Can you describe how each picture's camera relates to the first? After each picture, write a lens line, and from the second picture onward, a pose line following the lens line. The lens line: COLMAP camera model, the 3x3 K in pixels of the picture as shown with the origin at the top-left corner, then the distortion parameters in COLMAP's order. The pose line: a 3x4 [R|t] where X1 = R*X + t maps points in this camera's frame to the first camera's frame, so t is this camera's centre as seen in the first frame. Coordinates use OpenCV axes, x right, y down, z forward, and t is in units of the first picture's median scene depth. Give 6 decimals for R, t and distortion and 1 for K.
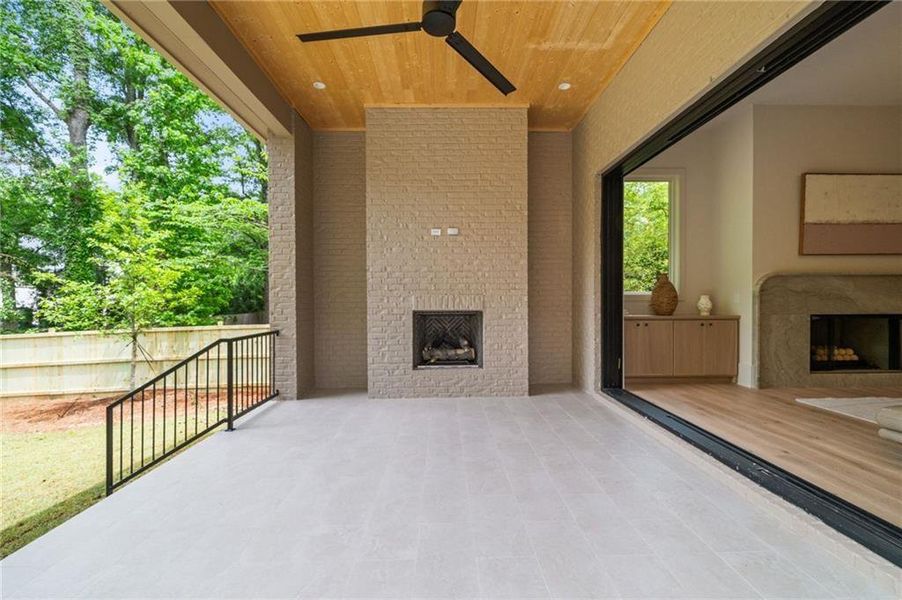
lens RADIAL K [[410.8, 0, 451.0], [0, 410.8, 300.0], [0, 0, 1]] dist [0.000066, 0.000006]
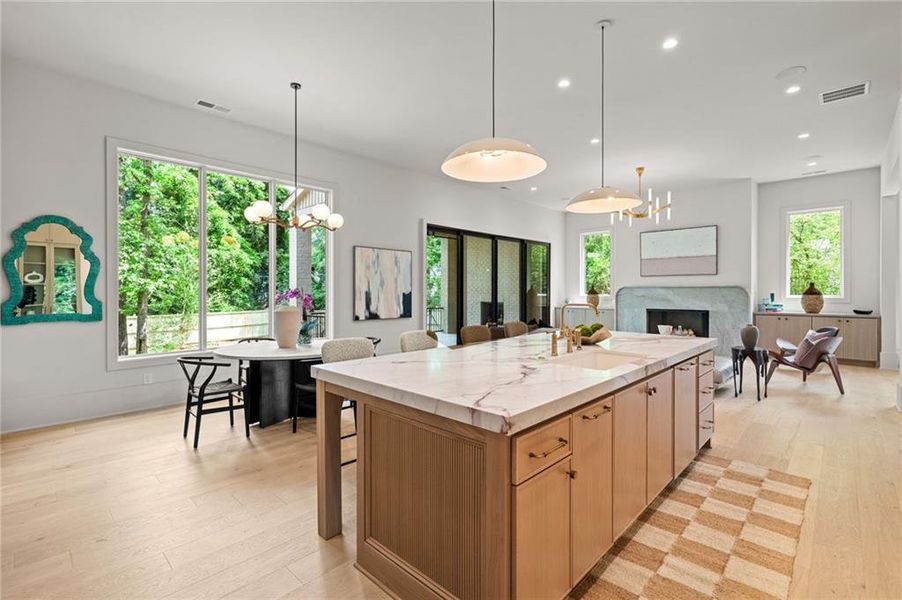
lens RADIAL K [[410.8, 0, 451.0], [0, 410.8, 300.0], [0, 0, 1]] dist [0.000066, 0.000006]
pose [[0.706615, 0.019086, -0.707340, 1.553181], [-0.009563, 0.999802, 0.017424, -0.026350], [0.707533, -0.005548, 0.706658, -0.901135]]
